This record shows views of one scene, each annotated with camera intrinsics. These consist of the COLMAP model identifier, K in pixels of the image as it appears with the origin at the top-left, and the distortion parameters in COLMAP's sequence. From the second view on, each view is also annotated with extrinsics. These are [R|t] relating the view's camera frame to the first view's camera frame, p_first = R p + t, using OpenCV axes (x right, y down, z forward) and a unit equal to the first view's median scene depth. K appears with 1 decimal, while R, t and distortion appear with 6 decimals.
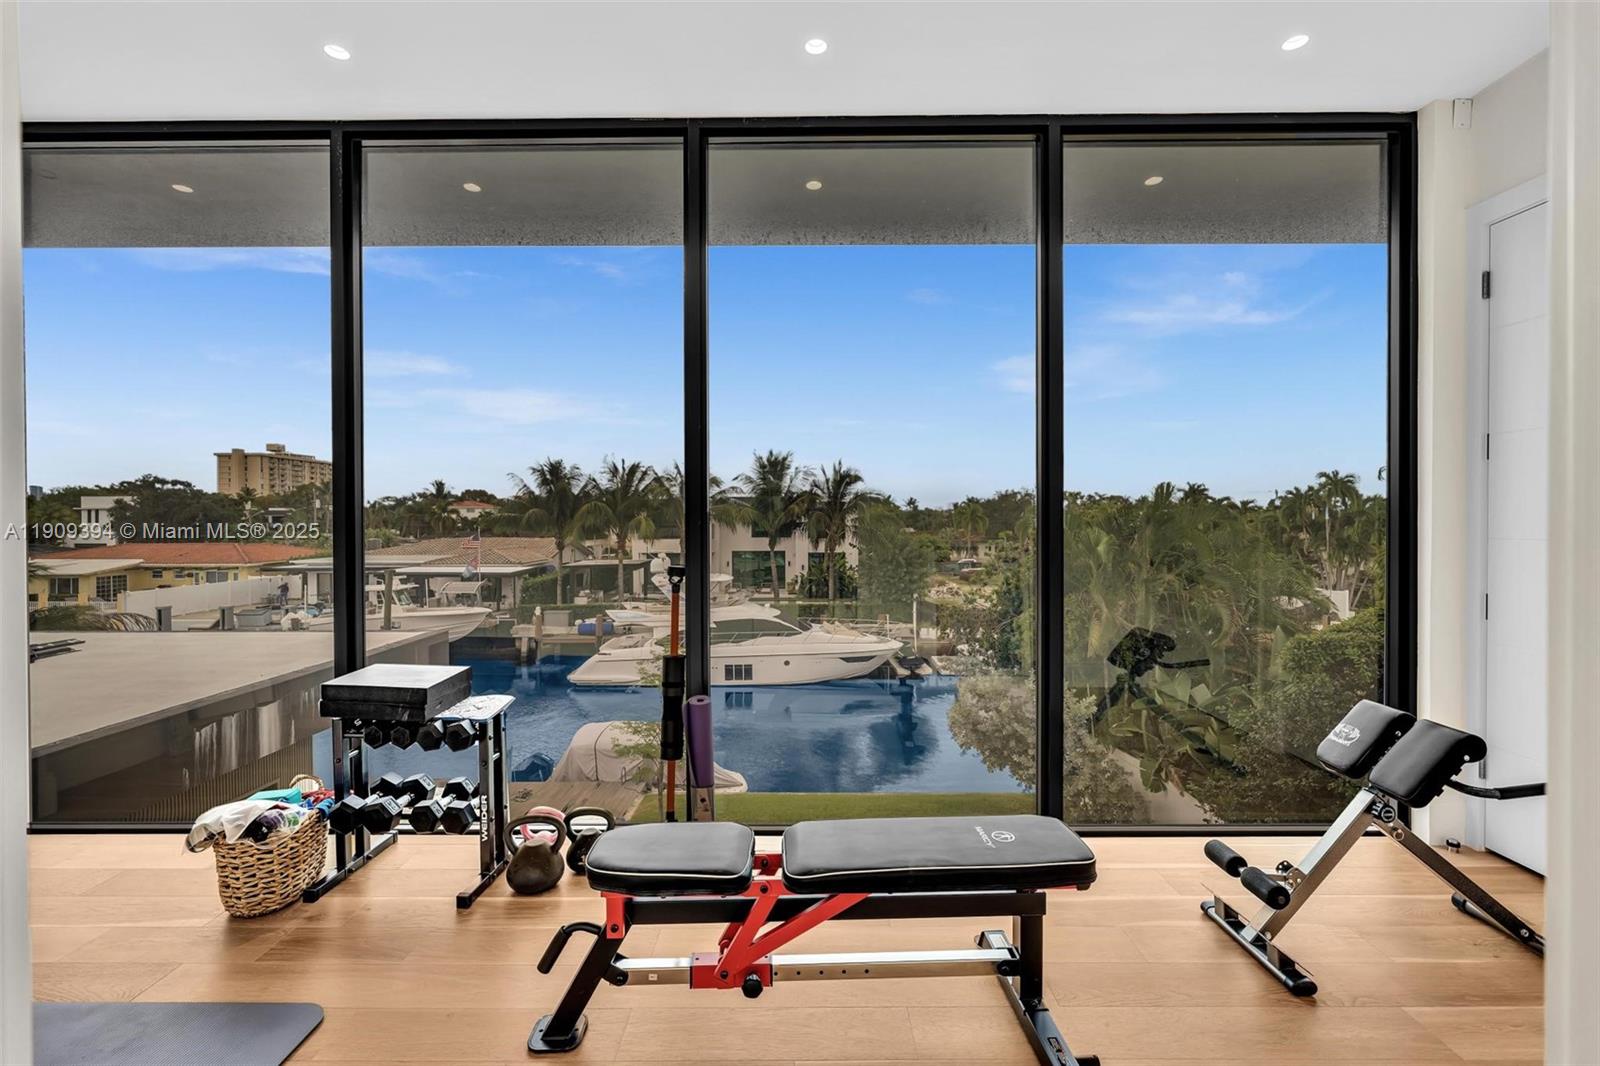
lens RADIAL K [[712.0, 0, 800.0], [0, 712.0, 533.0], [0, 0, 1]] dist [-0.004864, -0.000209]
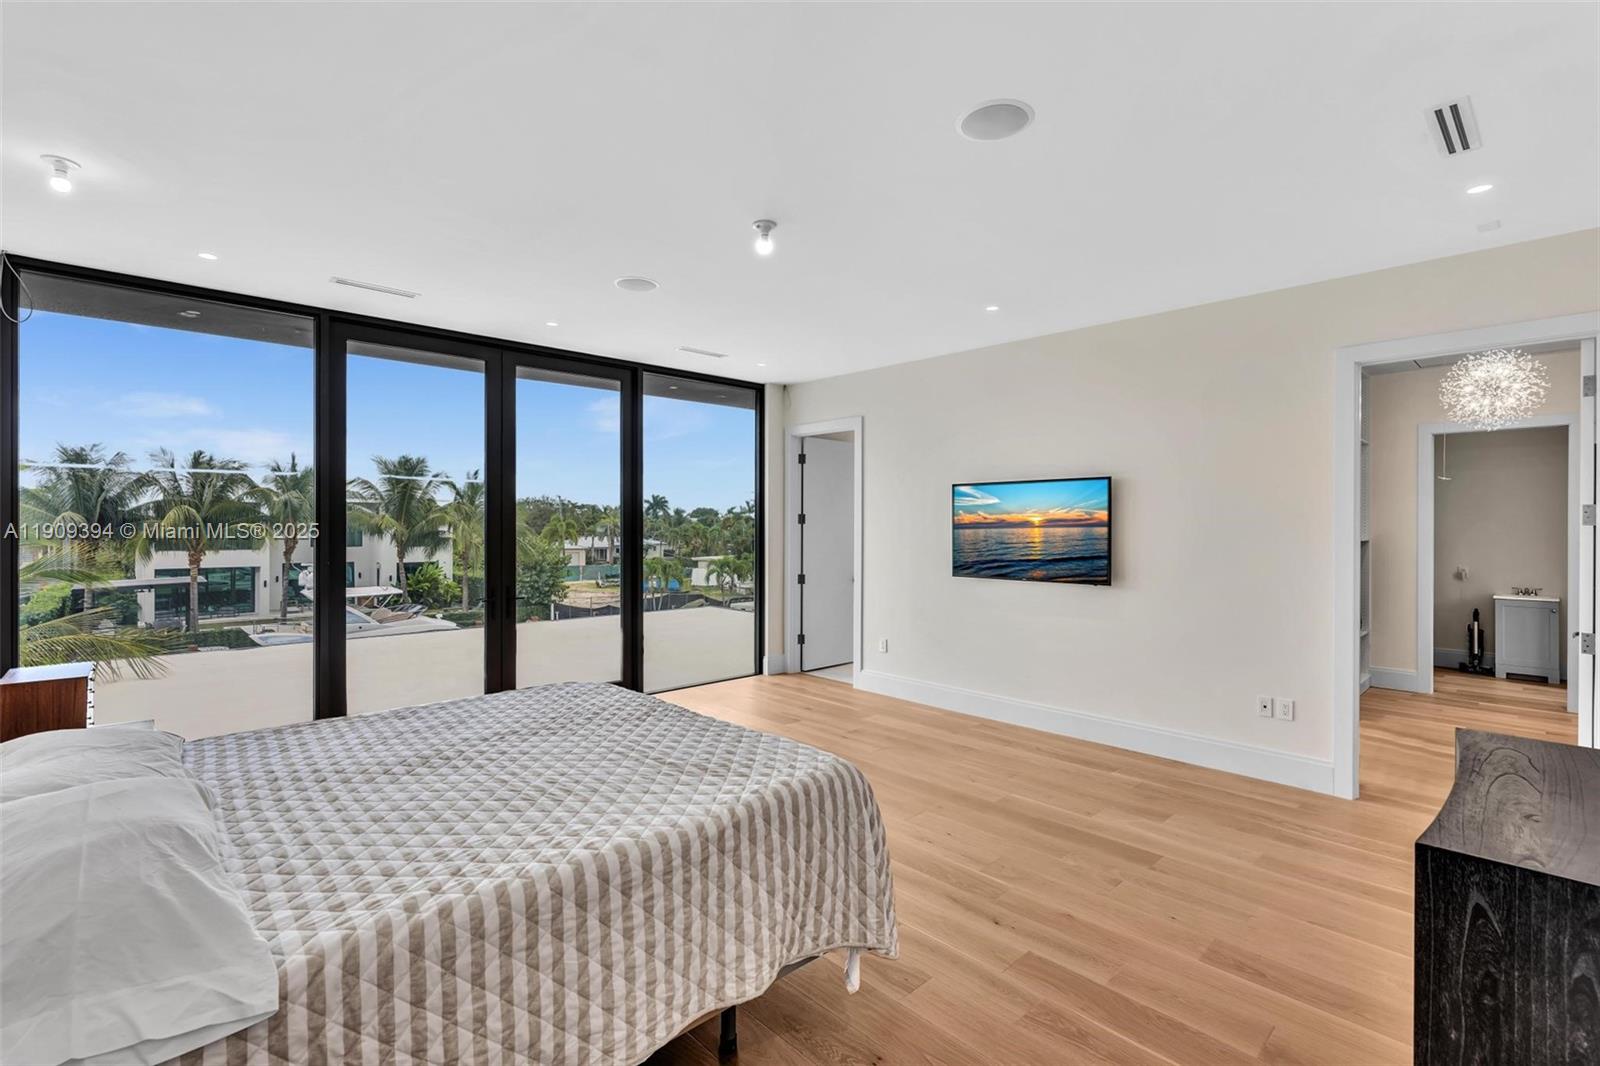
lens RADIAL K [[724.7, 0, 795.5], [0, 724.7, 530.2], [0, 0, 1]] dist [-0.003394, -0.000052]
pose [[0.730699, -0.000769, 0.682699, -0.297230], [0.011106, 0.999880, -0.010762, 0.000763], [-0.682609, 0.015446, 0.730620, -0.059941]]
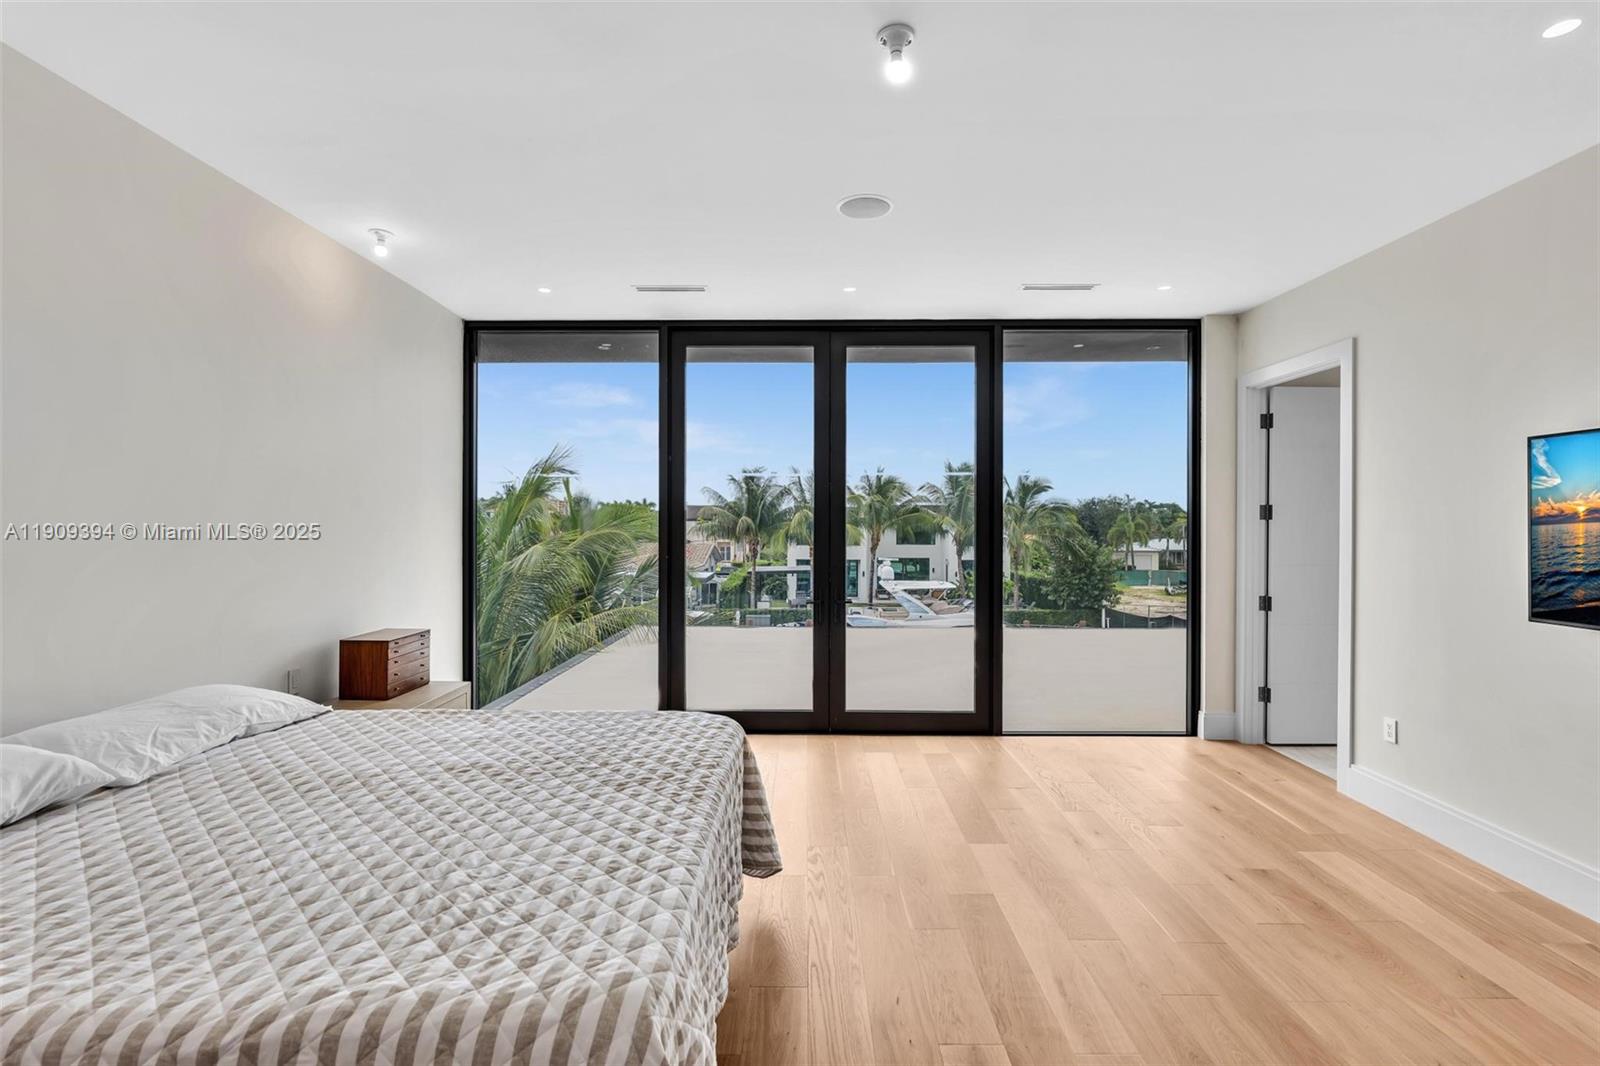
lens RADIAL K [[724.7, 0, 795.5], [0, 724.7, 530.2], [0, 0, 1]] dist [-0.003394, -0.000052]
pose [[0.999944, 0.005278, -0.009139, -0.253861], [-0.005409, 0.999881, -0.014426, 0.001049], [0.009062, 0.014474, 0.999854, -0.049745]]
